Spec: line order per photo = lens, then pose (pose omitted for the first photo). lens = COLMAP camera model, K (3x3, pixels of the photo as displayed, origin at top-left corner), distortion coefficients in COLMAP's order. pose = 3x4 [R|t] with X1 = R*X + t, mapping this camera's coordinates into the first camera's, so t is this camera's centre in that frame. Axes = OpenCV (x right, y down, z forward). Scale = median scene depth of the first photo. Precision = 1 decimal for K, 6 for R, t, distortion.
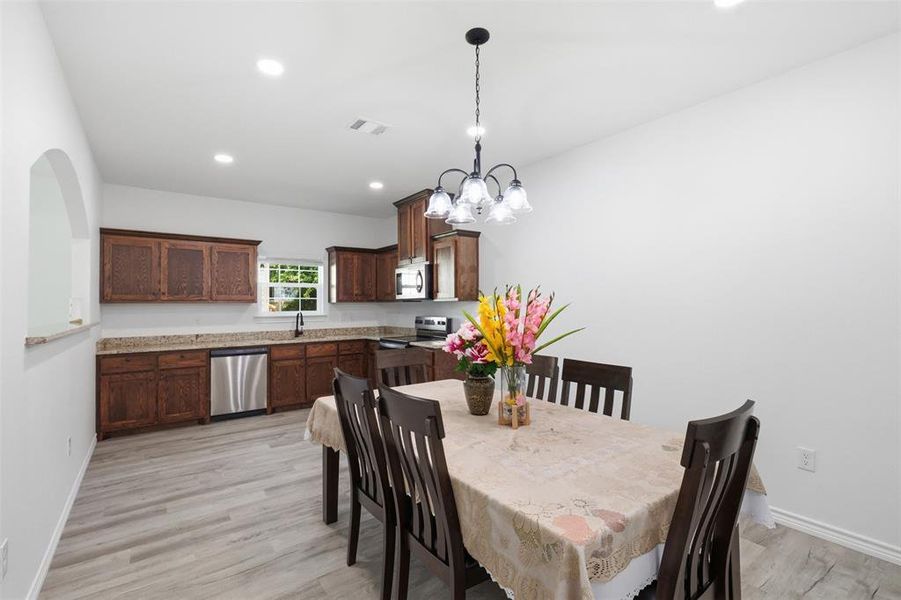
lens RADIAL K [[407.0, 0, 455.2], [0, 407.0, 295.1], [0, 0, 1]] dist [-0.003370, -0.000664]
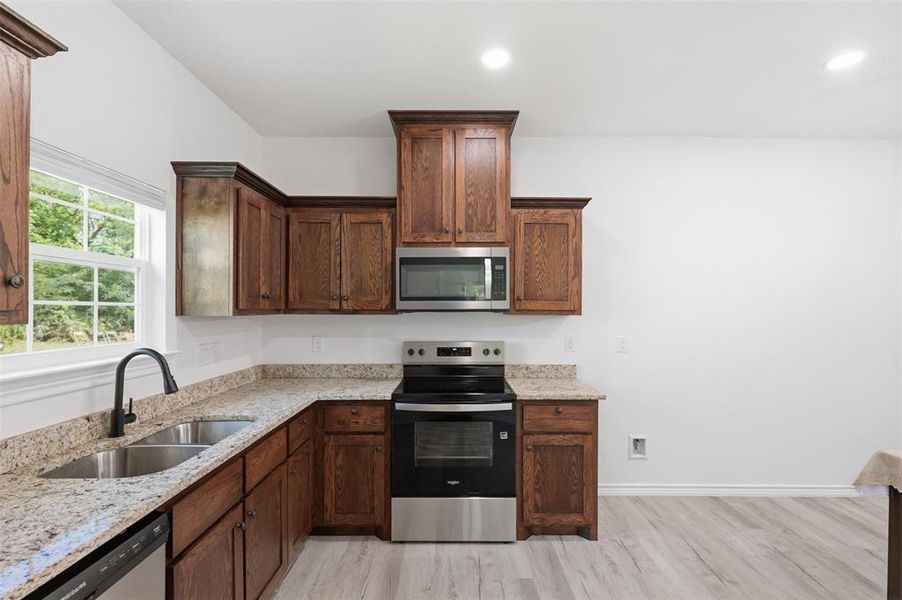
lens RADIAL K [[407.5, 0, 451.4], [0, 407.5, 306.6], [0, 0, 1]] dist [-0.003370, -0.000664]
pose [[0.599423, 0.011158, 0.800355, -0.581564], [-0.024183, 0.999699, 0.004175, 0.003578], [-0.800067, -0.021857, 0.599512, 0.766196]]
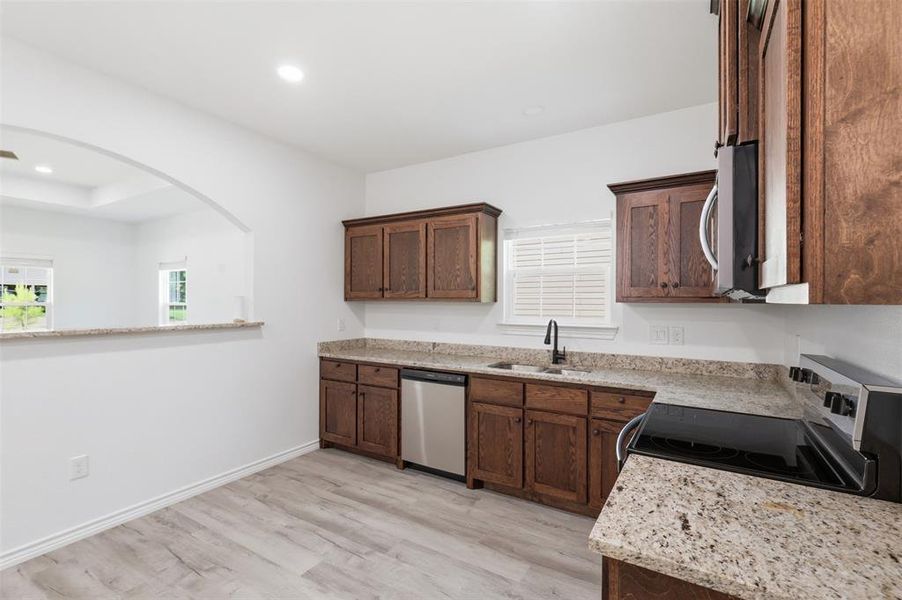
lens RADIAL K [[407.5, 0, 456.7], [0, 407.5, 300.5], [0, 0, 1]] dist [-0.003370, -0.000664]
pose [[0.384773, 0.007418, -0.922981, 0.092183], [0.012653, 0.999831, 0.013310, 0.008476], [0.922924, -0.016800, 0.384615, 0.798086]]
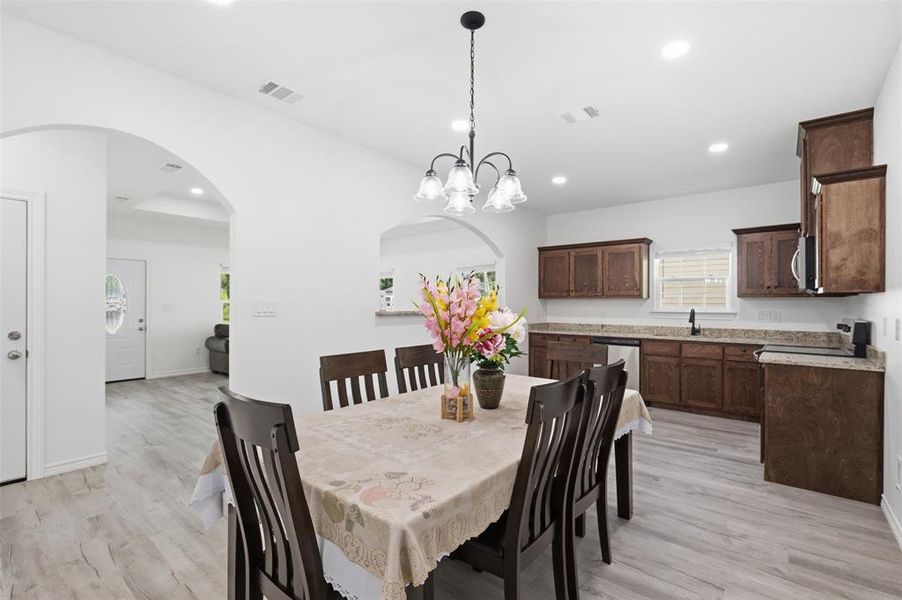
lens RADIAL K [[407.5, 0, 456.7], [0, 407.5, 301.1], [0, 0, 1]] dist [-0.003370, -0.000664]
pose [[0.247922, 0.002898, -0.968776, 0.444190], [0.017060, 0.999827, 0.007356, 0.012476], [0.968630, -0.018351, 0.247830, 0.311816]]
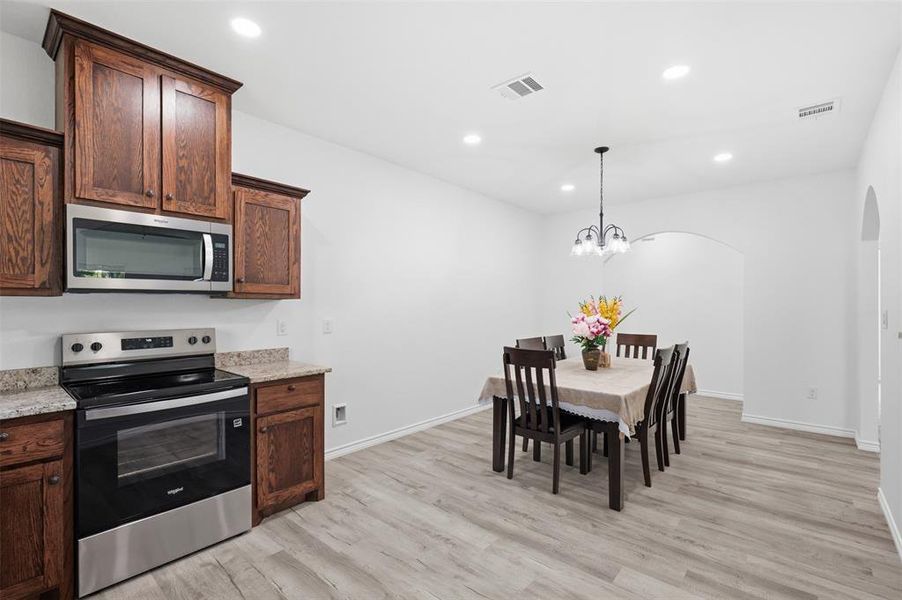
lens RADIAL K [[407.5, 0, 453.9], [0, 407.5, 305.7], [0, 0, 1]] dist [-0.003370, -0.000664]
pose [[-0.216188, 0.005865, 0.976334, -0.661388], [-0.019424, 0.999758, -0.010307, 0.026533], [-0.976159, -0.021193, -0.216021, 0.873653]]
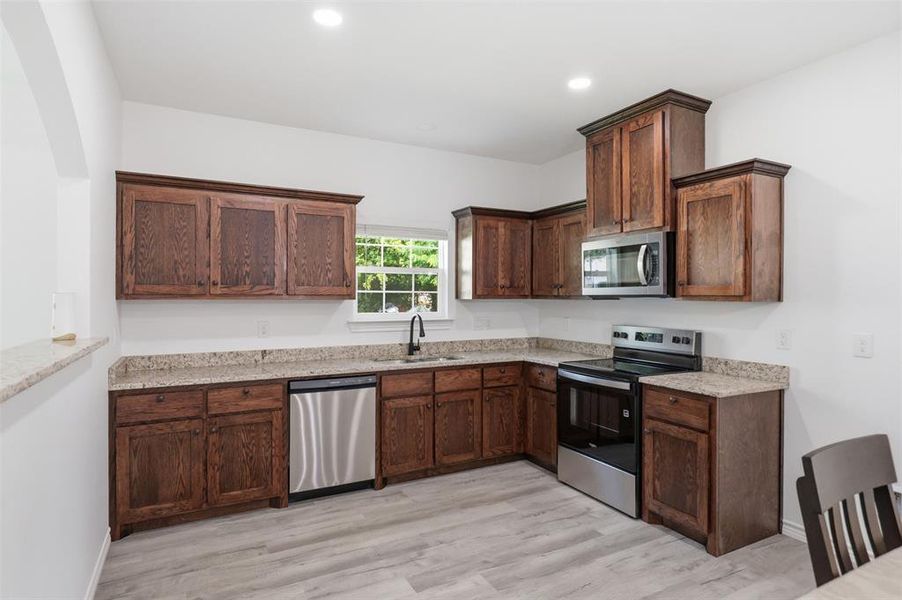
lens RADIAL K [[494.2, 0, 455.9], [0, 494.2, 293.7], [0, 0, 1]] dist [0.004120, -0.004802]
pose [[0.988775, 0.008784, -0.149153, -0.255828], [-0.006178, 0.999820, 0.017929, -0.004010], [0.149283, -0.016807, 0.988652, 0.330399]]
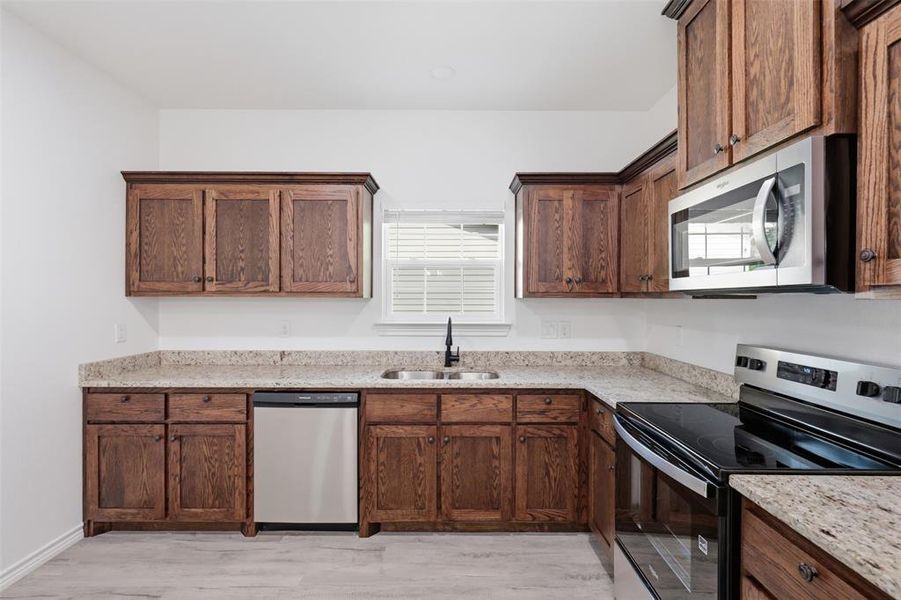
lens RADIAL K [[407.0, 0, 456.1], [0, 407.0, 297.5], [0, 0, 1]] dist [-0.003370, -0.000664]
pose [[0.805587, 0.010474, -0.592385, -0.103445], [0.003466, 0.999743, 0.022390, 0.008897], [0.592467, -0.020091, 0.805344, 0.730729]]
